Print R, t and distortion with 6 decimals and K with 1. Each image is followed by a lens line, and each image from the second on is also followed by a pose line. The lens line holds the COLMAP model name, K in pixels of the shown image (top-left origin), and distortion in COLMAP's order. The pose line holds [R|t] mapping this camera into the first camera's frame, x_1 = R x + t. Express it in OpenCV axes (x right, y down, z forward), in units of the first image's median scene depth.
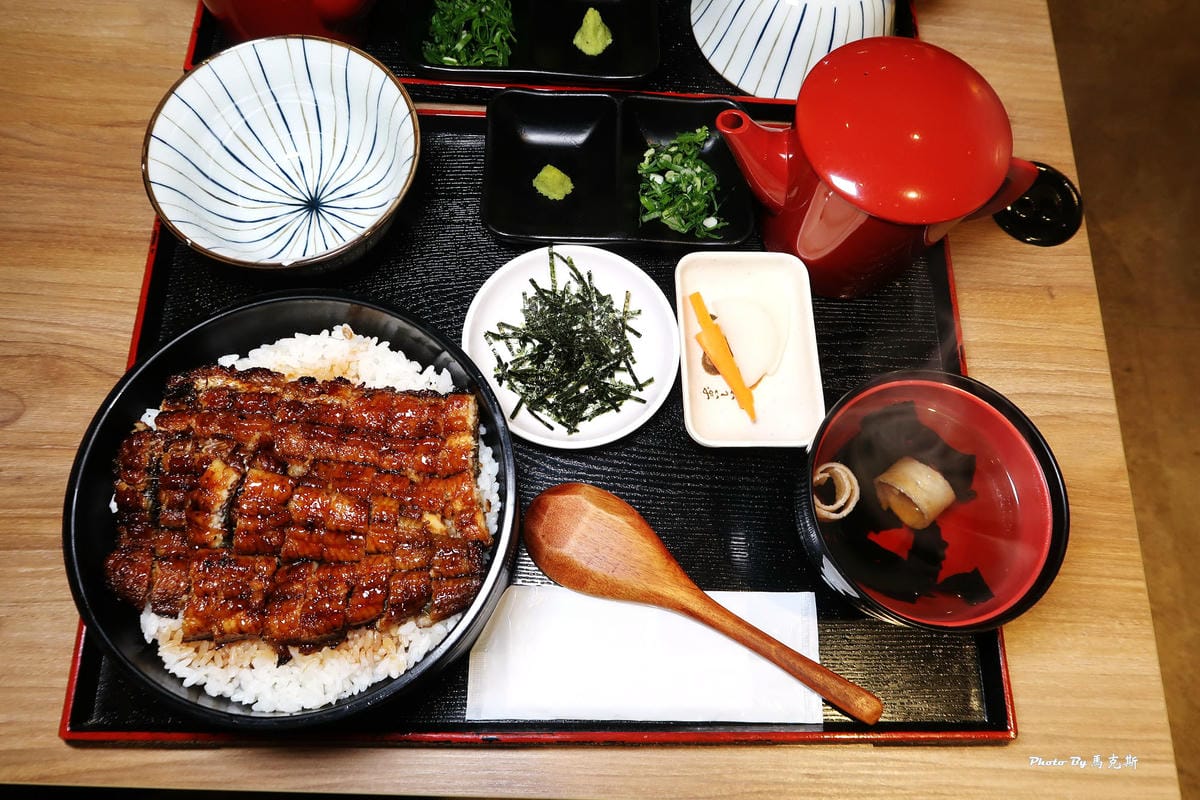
lens RADIAL K [[533.1, 0, 604.8], [0, 533.1, 419.6], [0, 0, 1]] dist [-0.008741, -0.000624]
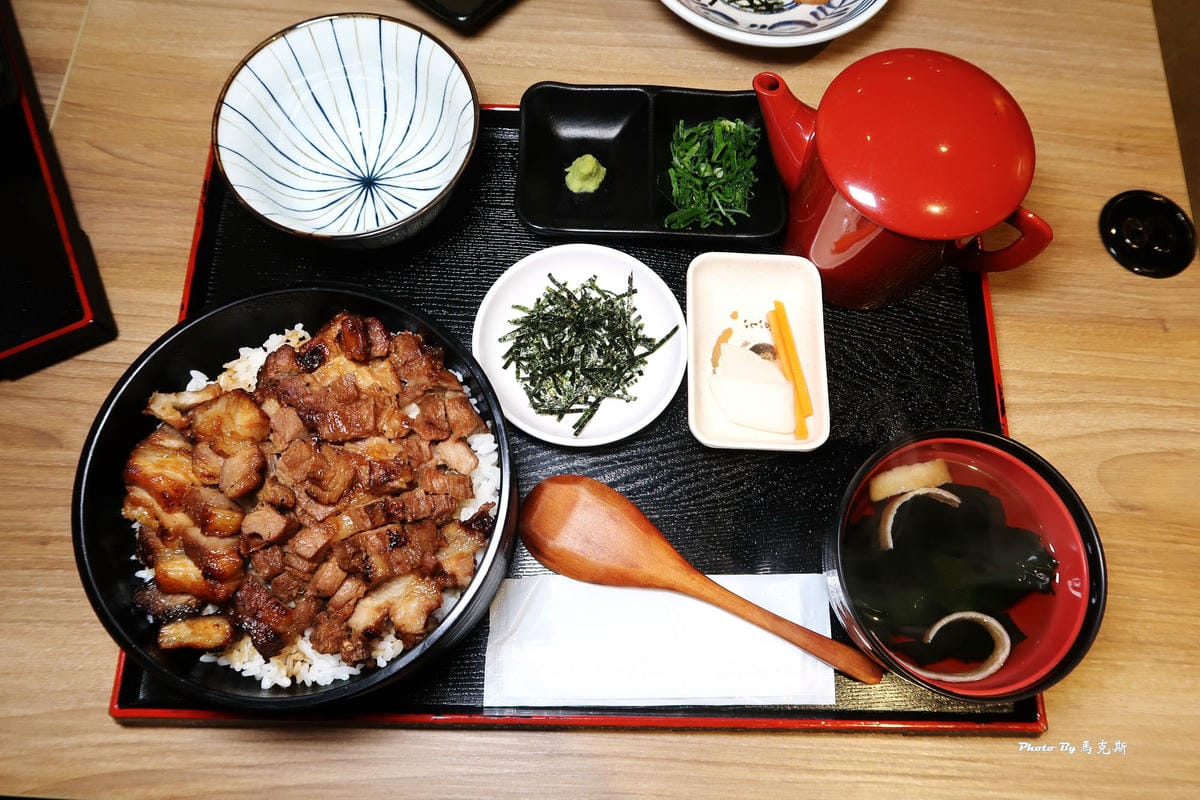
lens RADIAL K [[514.0, 0, 582.6], [0, 514.0, 416.1], [0, 0, 1]] dist [-0.013835, 0.001437]
pose [[0.999653, 0.016054, -0.020874, -0.215198], [-0.015798, 0.999798, 0.012393, -0.066063], [0.021069, -0.012059, 0.999705, 0.034846]]
